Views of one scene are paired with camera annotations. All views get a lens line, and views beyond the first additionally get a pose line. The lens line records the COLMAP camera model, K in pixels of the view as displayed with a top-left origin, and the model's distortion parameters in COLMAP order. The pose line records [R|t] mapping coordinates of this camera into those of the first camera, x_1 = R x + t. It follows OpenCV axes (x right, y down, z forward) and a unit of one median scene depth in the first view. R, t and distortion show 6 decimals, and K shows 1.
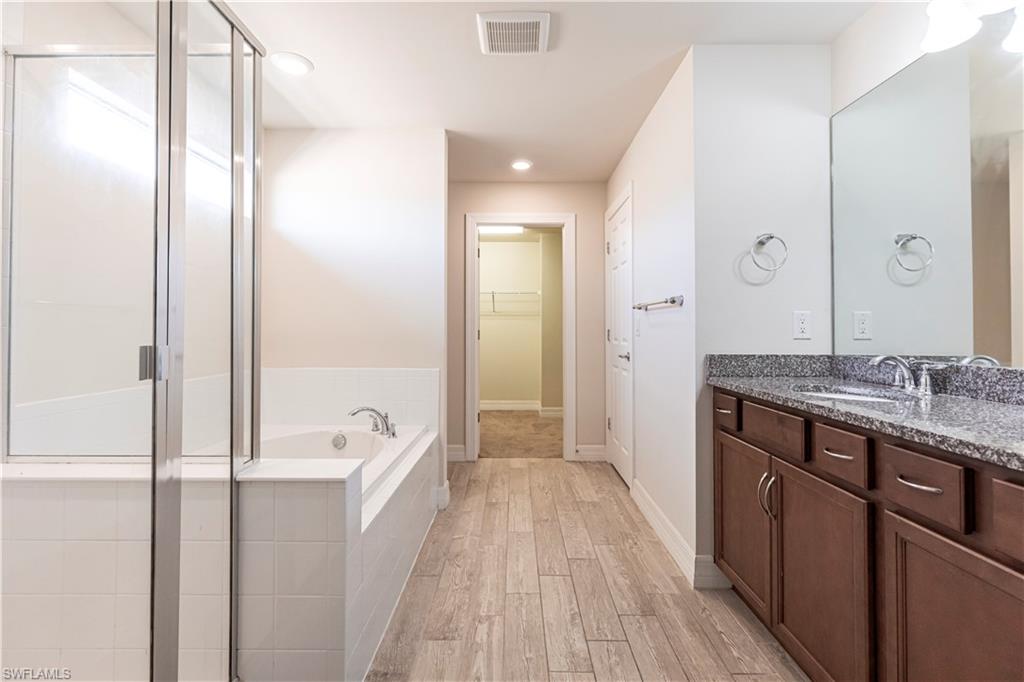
lens RADIAL K [[461.3, 0, 511.5], [0, 461.3, 335.2], [0, 0, 1]] dist [0.001830, 0.000492]
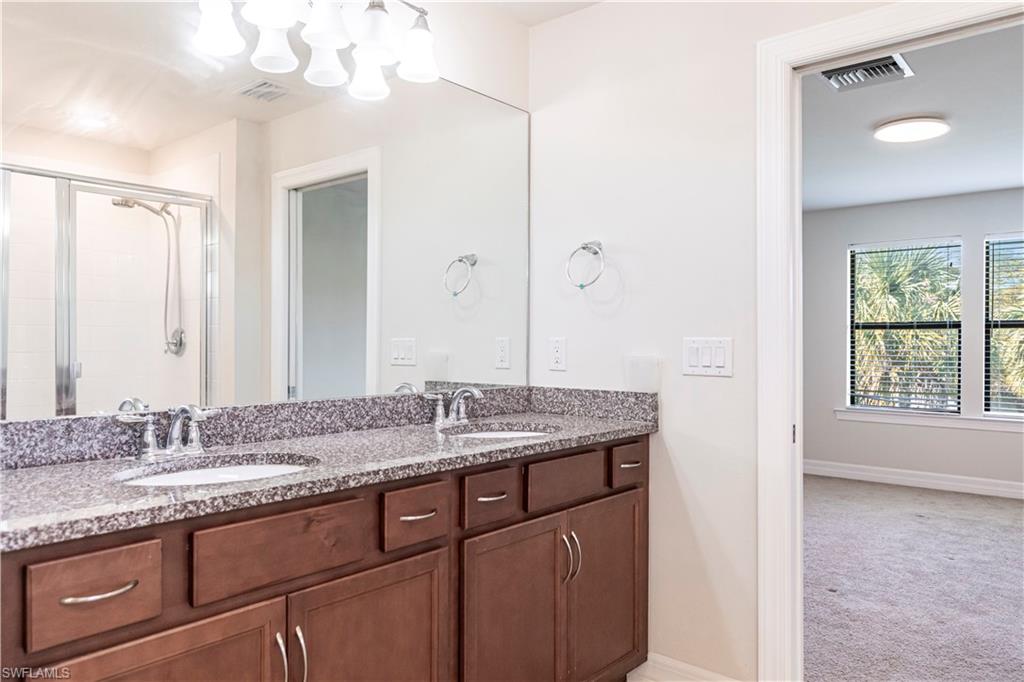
lens RADIAL K [[698.3, 0, 509.9], [0, 698.3, 340.0], [0, 0, 1]] dist [-0.005619, 0.000844]
pose [[-0.744995, -0.003751, 0.667060, -0.256225], [0.002774, 0.999958, 0.008721, -0.071176], [-0.667065, 0.008347, -0.744953, 1.750149]]
